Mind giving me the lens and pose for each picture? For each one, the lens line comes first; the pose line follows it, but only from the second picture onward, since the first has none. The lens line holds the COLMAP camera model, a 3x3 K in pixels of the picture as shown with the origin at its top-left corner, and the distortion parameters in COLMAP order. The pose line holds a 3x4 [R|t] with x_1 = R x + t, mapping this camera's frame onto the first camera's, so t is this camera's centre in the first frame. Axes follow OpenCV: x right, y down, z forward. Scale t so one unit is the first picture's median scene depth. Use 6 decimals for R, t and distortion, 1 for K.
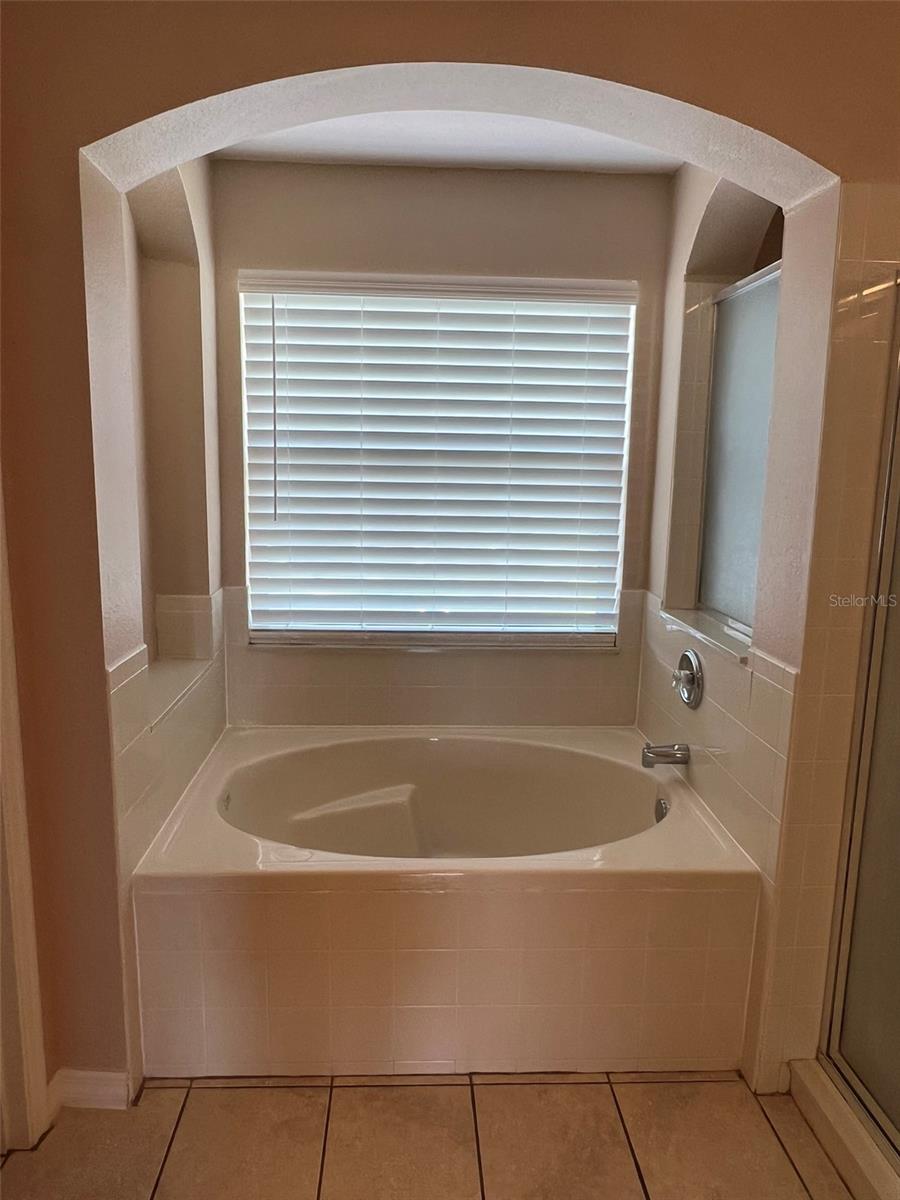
lens RADIAL K [[809.7, 0, 446.3], [0, 809.7, 598.6], [0, 0, 1]] dist [0.004032, 0.001529]
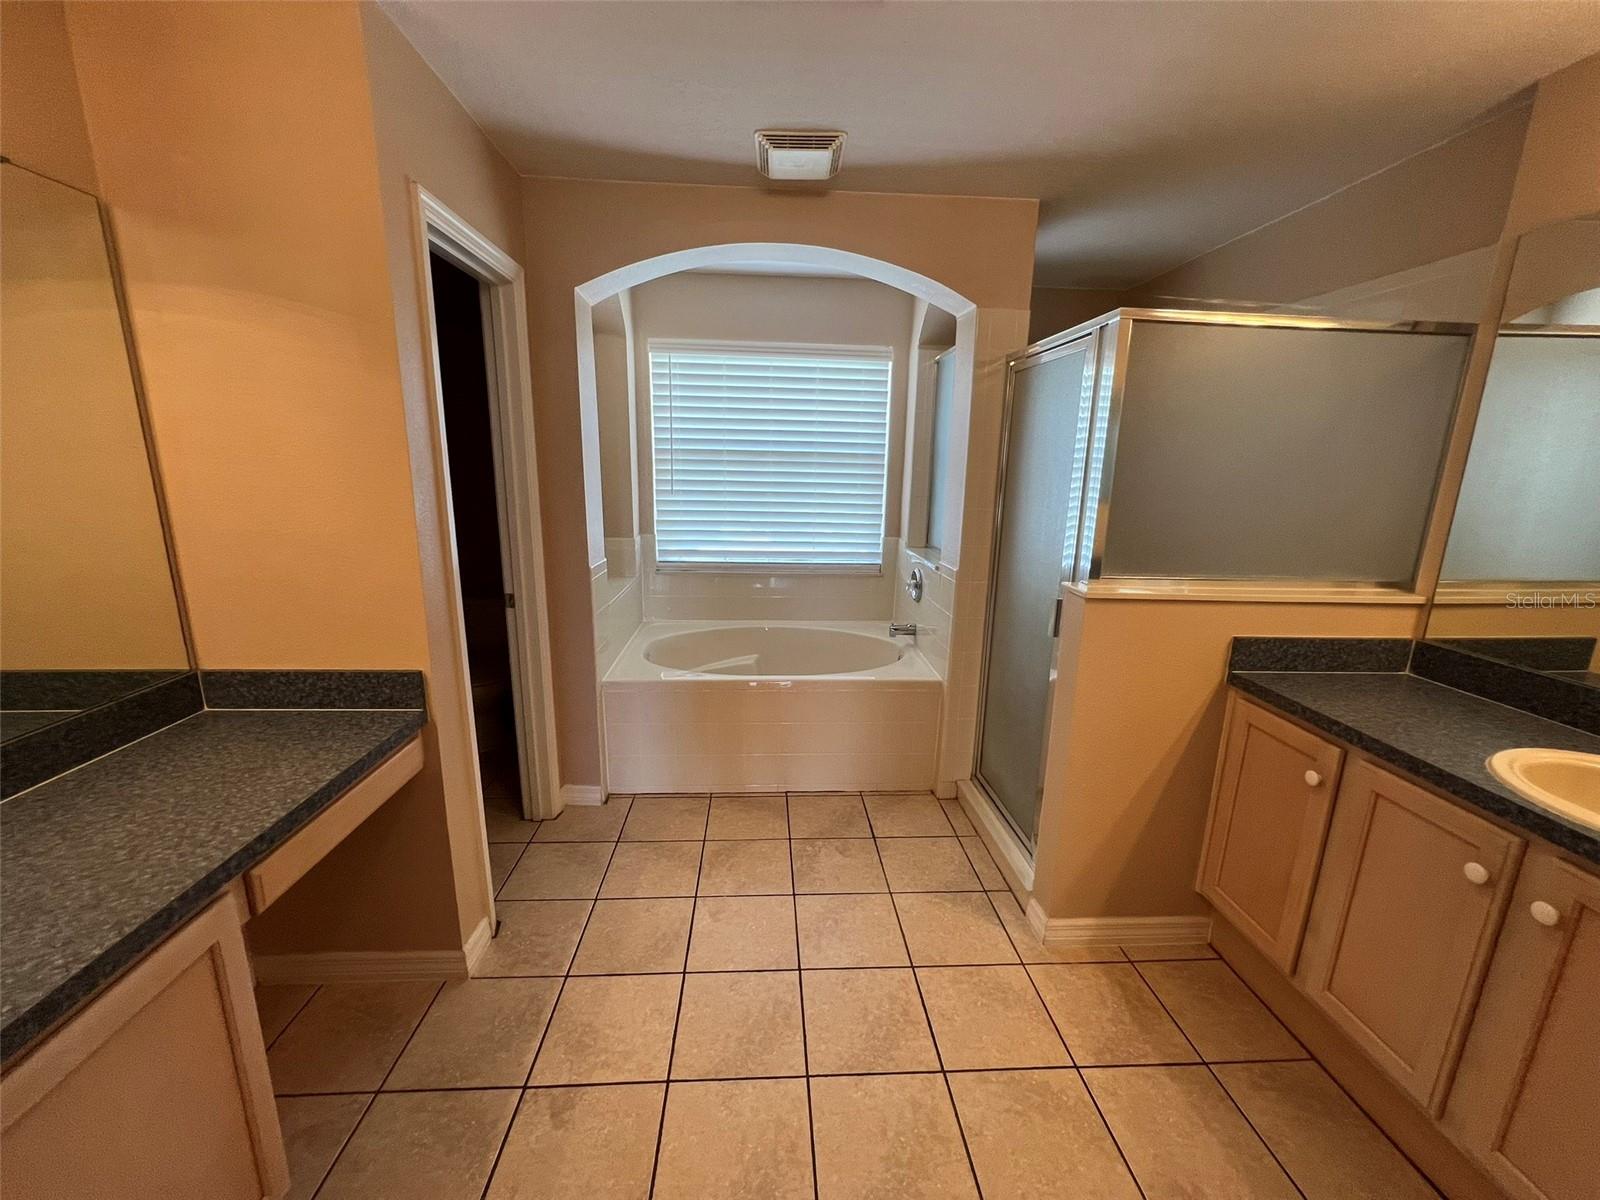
lens RADIAL K [[638.5, 0, 801.4], [0, 638.5, 604.7], [0, 0, 1]] dist [0.002352, 0.000288]
pose [[0.999864, -0.000540, 0.016509, 0.031313], [-0.000302, 0.998703, 0.050921, 0.067346], [-0.016515, -0.050919, 0.998566, -0.335020]]
